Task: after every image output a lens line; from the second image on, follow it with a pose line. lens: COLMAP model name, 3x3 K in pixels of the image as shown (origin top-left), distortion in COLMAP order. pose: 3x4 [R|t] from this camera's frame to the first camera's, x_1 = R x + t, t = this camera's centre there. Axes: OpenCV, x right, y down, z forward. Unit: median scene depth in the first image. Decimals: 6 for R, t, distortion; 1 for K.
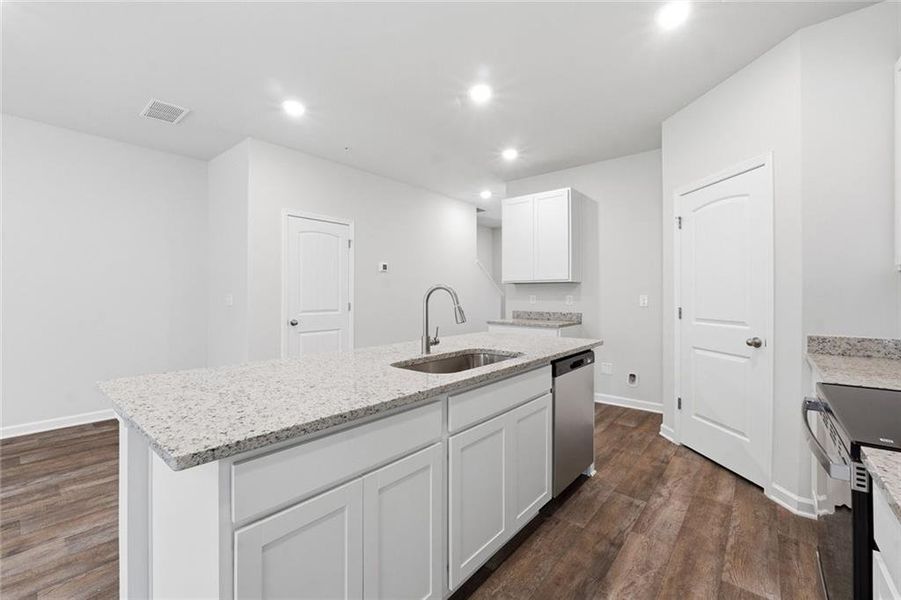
lens RADIAL K [[381.0, 0, 442.7], [0, 381.0, 291.5], [0, 0, 1]] dist [-0.015066, 0.002326]
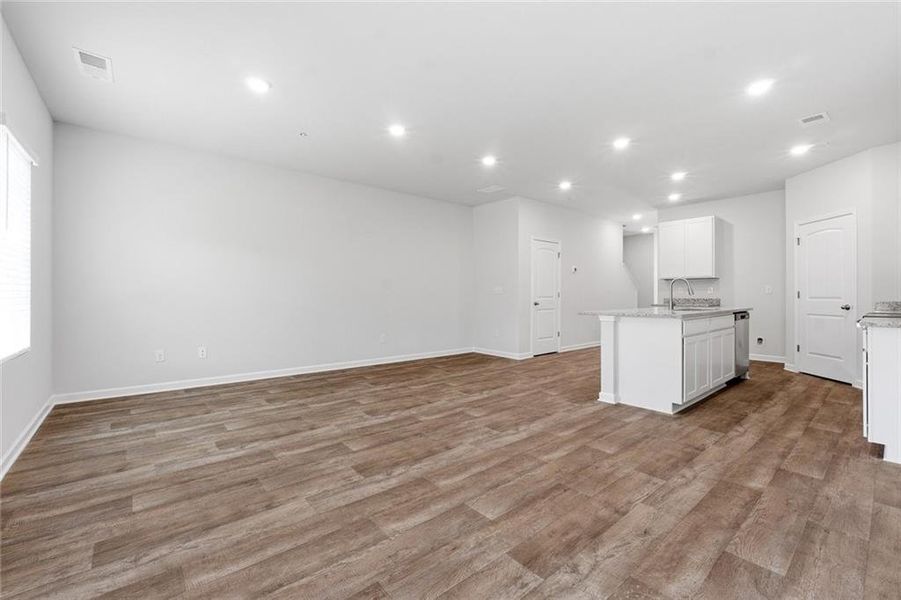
lens RADIAL K [[381.0, 0, 446.1], [0, 381.0, 293.0], [0, 0, 1]] dist [-0.015066, 0.002326]
pose [[0.986050, -0.004553, -0.166390, -0.499536], [0.004602, 0.999989, -0.000091, 0.033794], [0.166388, -0.000676, 0.986060, -0.712534]]
